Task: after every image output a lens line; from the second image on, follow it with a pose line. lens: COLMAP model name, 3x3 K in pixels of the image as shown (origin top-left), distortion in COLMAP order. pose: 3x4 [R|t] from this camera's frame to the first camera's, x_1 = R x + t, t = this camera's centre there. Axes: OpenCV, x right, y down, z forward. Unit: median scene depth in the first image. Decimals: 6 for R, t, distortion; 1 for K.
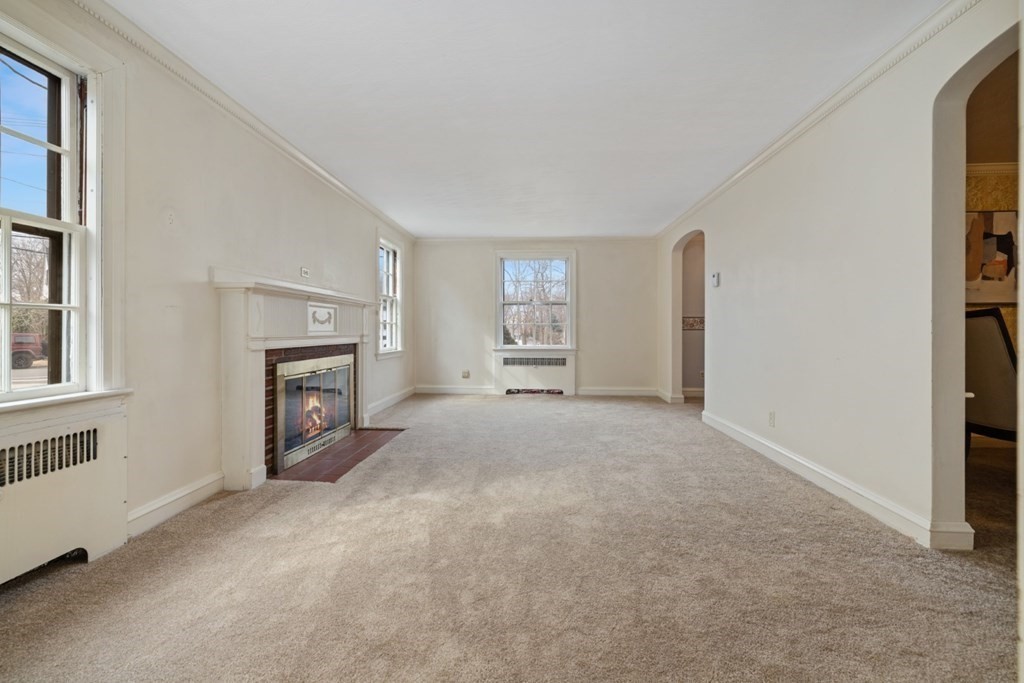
lens RADIAL K [[434.3, 0, 521.6], [0, 434.3, 331.3], [0, 0, 1]] dist [0.001927, 0.001029]
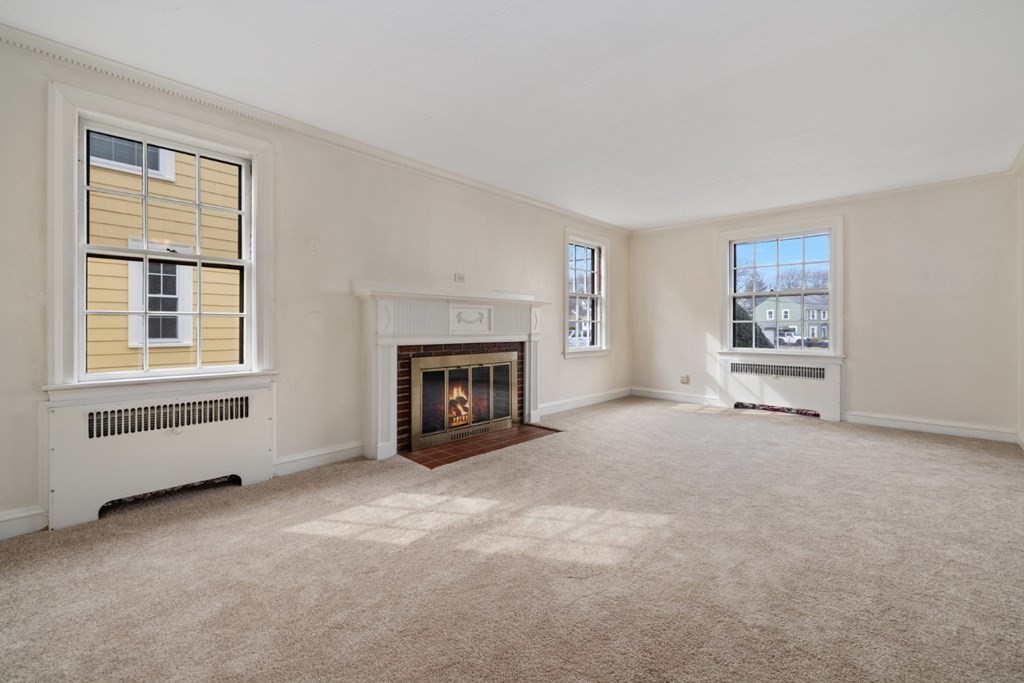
lens RADIAL K [[434.3, 0, 527.5], [0, 434.3, 327.7], [0, 0, 1]] dist [0.001927, 0.001029]
pose [[0.764517, 0.003011, -0.644597, 0.397456], [-0.003479, 0.999994, 0.000544, -0.008173], [0.644595, 0.001826, 0.764522, 0.275722]]
